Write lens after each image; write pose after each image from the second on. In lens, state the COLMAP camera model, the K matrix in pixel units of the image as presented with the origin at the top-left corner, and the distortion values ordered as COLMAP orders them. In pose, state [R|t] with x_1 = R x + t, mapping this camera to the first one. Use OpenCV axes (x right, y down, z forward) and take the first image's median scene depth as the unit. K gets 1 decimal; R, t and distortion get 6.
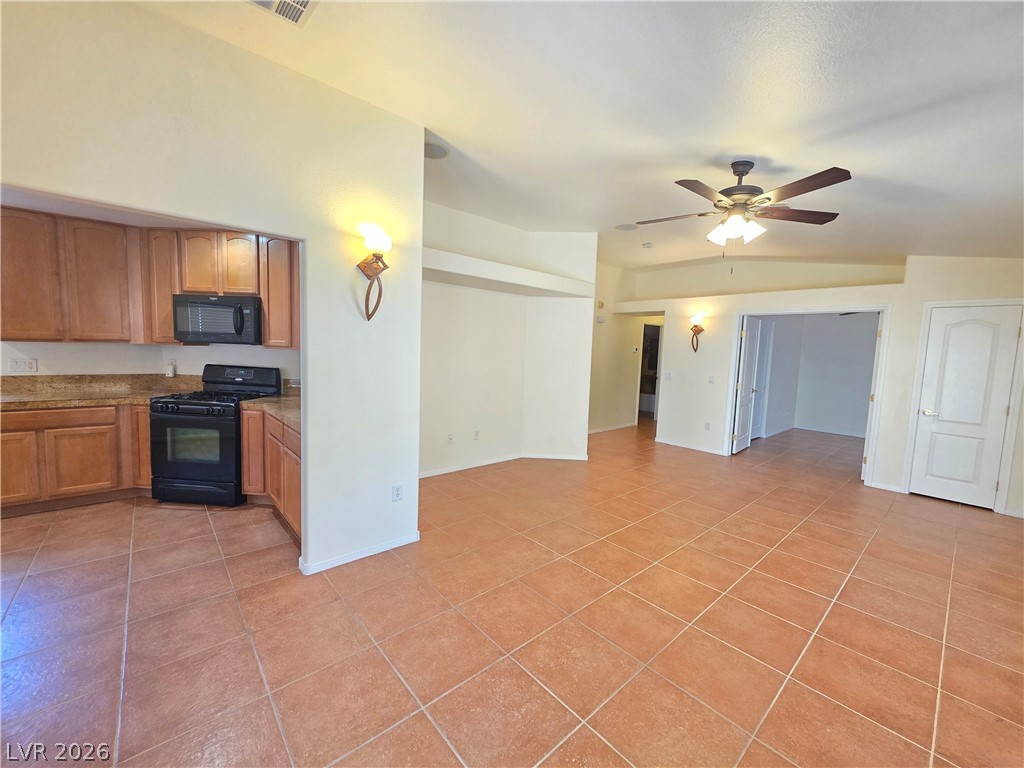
lens RADIAL K [[409.6, 0, 511.2], [0, 409.6, 381.9], [0, 0, 1]] dist [-0.000188, 0.000525]
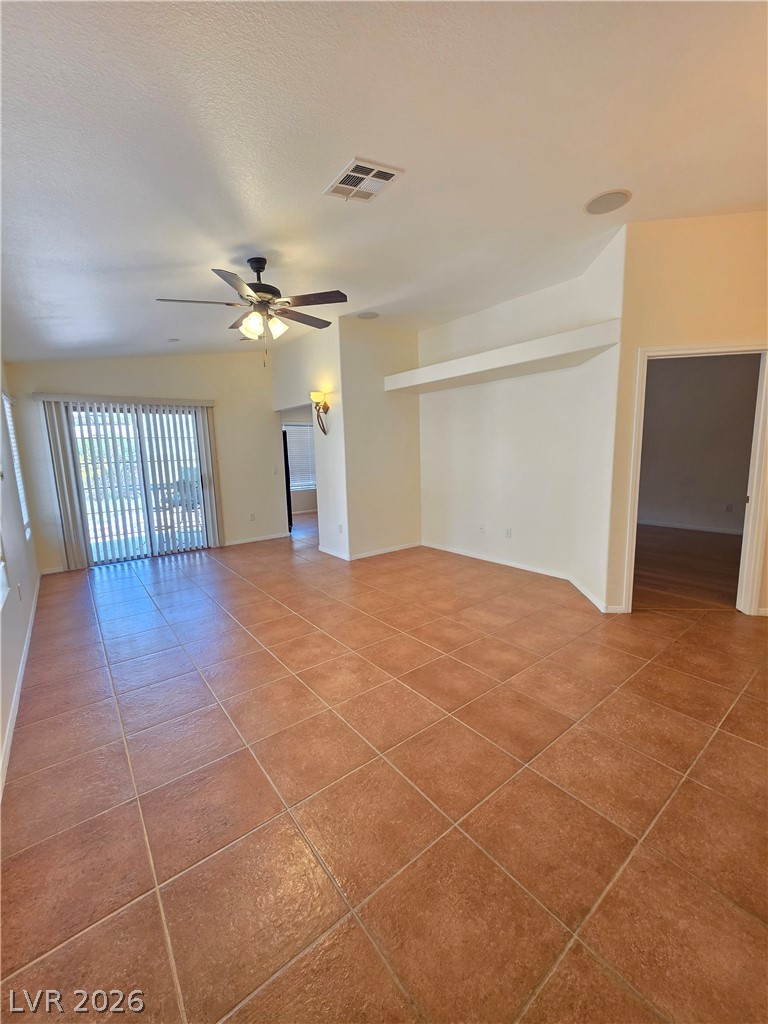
lens RADIAL K [[412.2, 0, 384.0], [0, 412.2, 512.0], [0, 0, 1]] dist [-0.000734, 0.000045]
pose [[-0.064027, 0.115324, -0.991262, 1.251122], [-0.057887, 0.991199, 0.119055, -0.025314], [0.996268, 0.065004, -0.056788, 1.066703]]
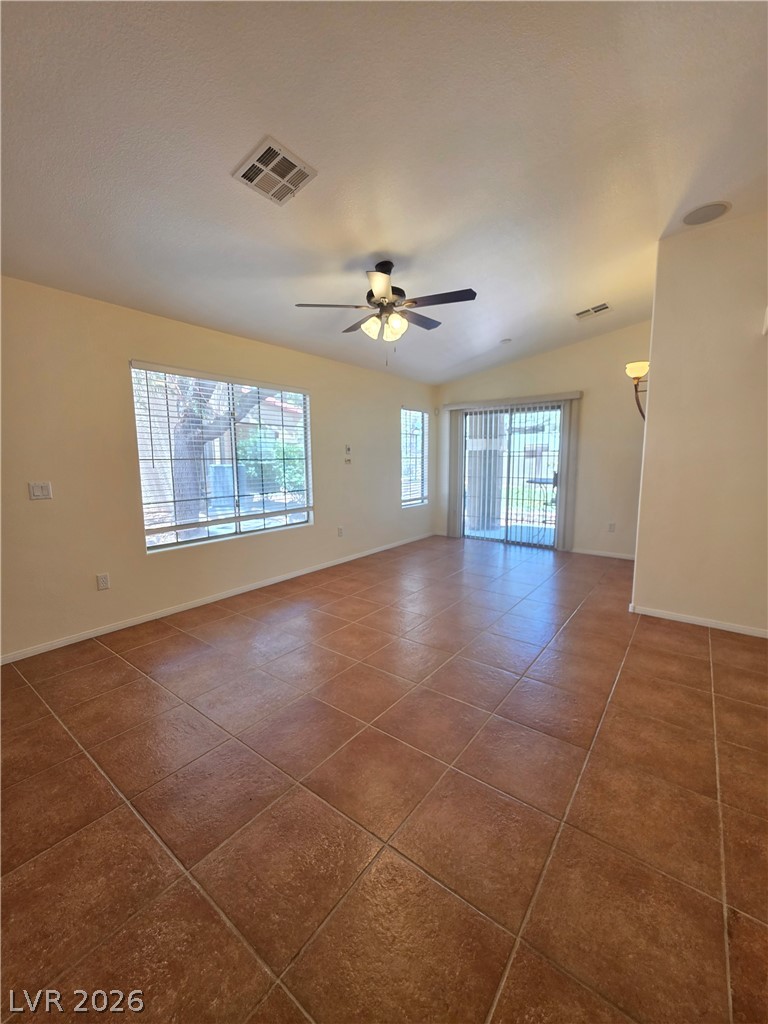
lens RADIAL K [[409.6, 0, 386.0], [0, 409.6, 512.0], [0, 0, 1]] dist [-0.000188, 0.000525]
pose [[-0.980422, -0.004453, -0.196860, 0.579710], [-0.045903, 0.977369, 0.206501, -0.078351], [0.191485, 0.211494, -0.958438, 1.652330]]
